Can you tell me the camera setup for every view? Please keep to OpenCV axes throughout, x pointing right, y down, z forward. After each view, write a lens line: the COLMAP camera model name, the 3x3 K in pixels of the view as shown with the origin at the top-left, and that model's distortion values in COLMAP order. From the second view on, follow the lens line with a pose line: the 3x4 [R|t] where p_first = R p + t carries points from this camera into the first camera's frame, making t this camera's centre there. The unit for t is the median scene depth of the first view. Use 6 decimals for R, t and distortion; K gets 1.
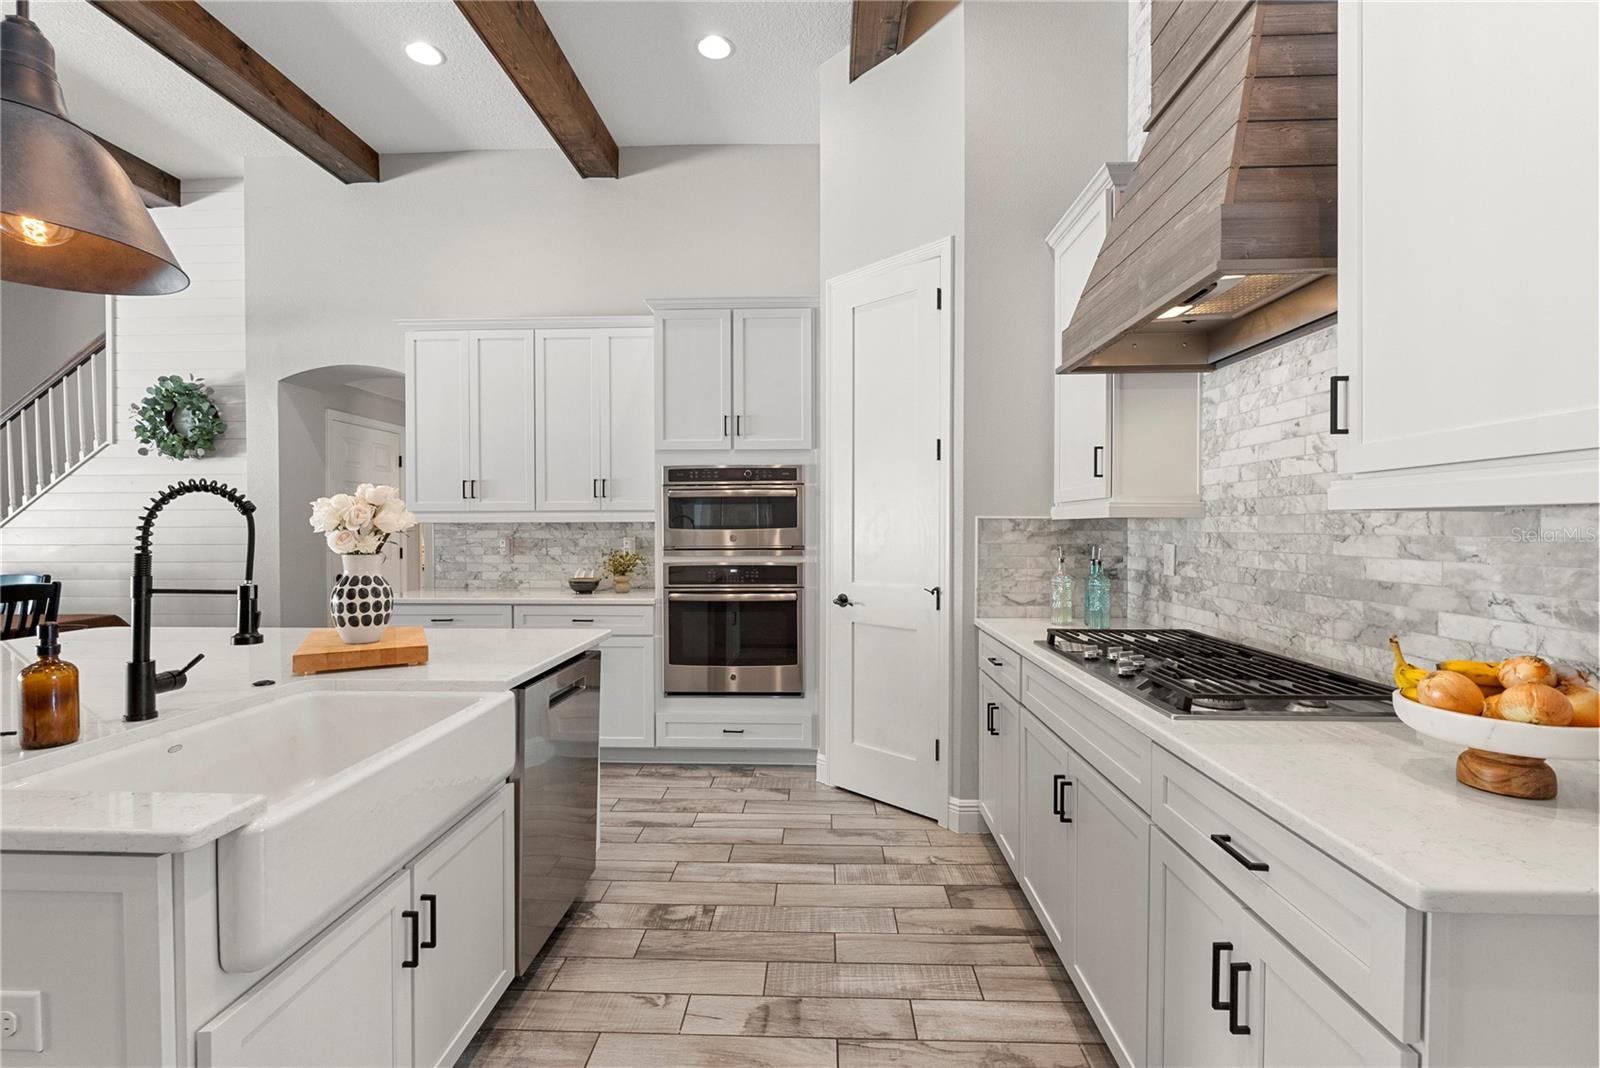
lens RADIAL K [[713.2, 0, 797.8], [0, 713.2, 529.0], [0, 0, 1]] dist [0.014544, 0.000152]
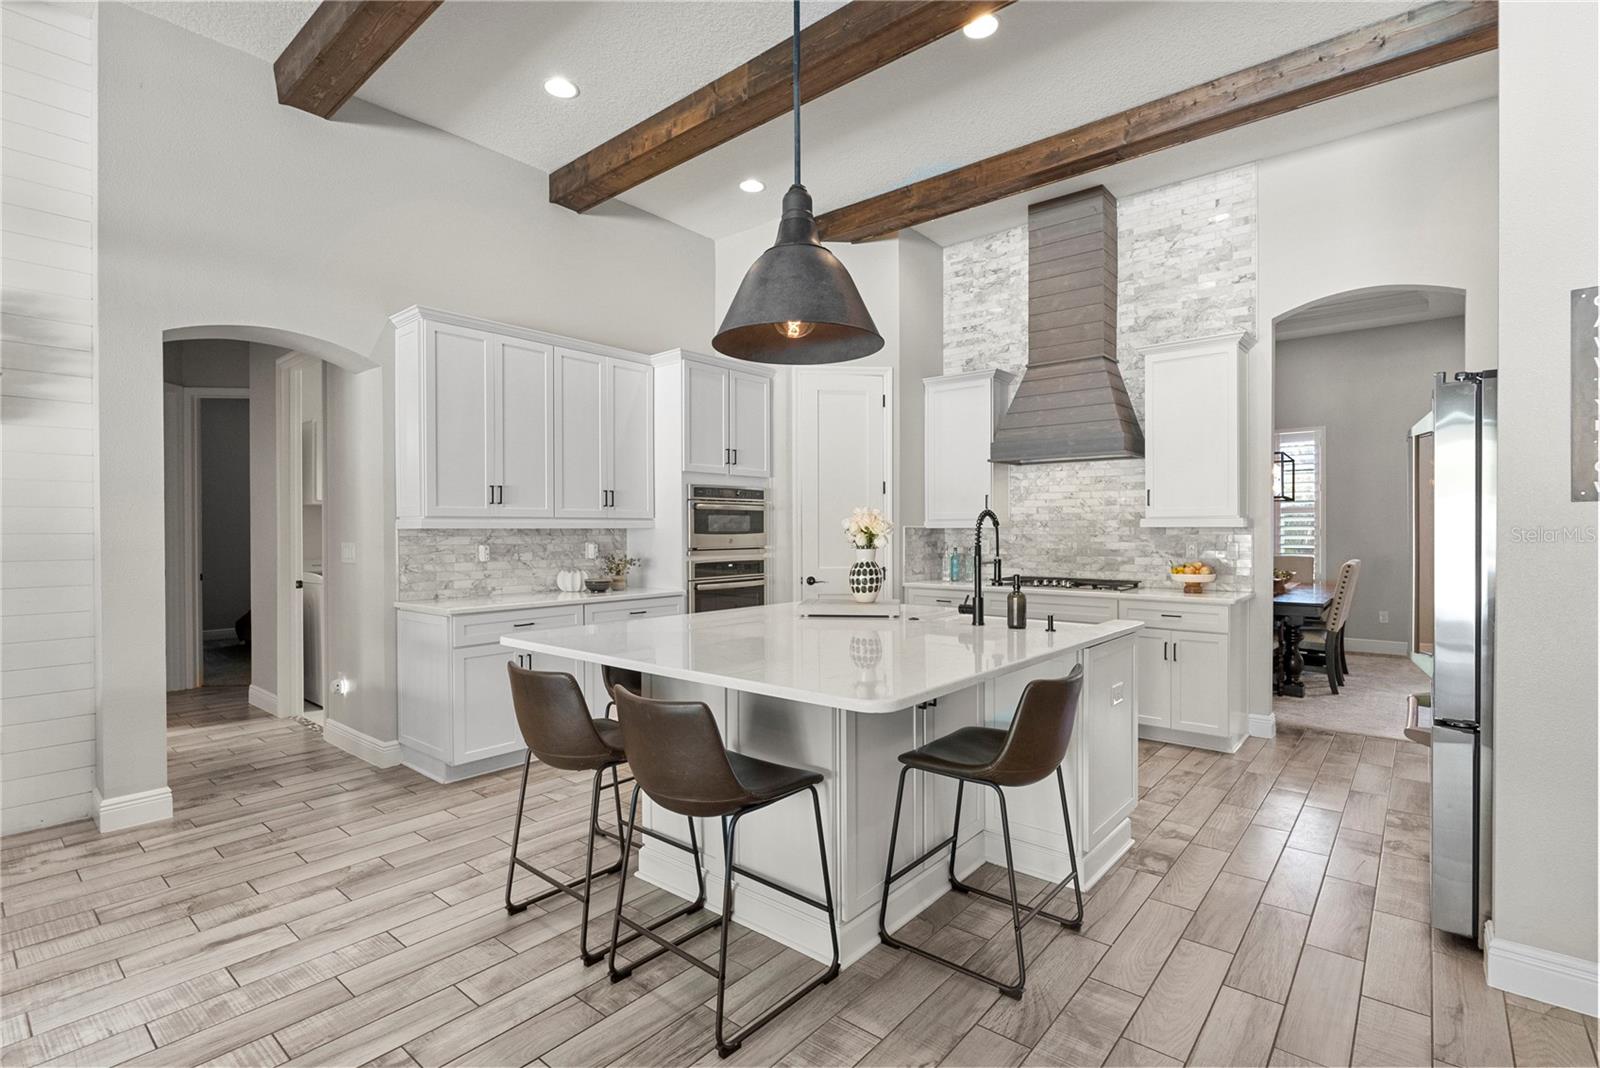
lens RADIAL K [[746.7, 0, 799.0], [0, 746.7, 536.4], [0, 0, 1]] dist [-0.004084, -0.000122]
pose [[0.613297, -0.006084, 0.789829, -1.120121], [0.003894, 0.999981, 0.004679, -0.001596], [-0.789843, 0.000206, 0.613309, 0.042057]]
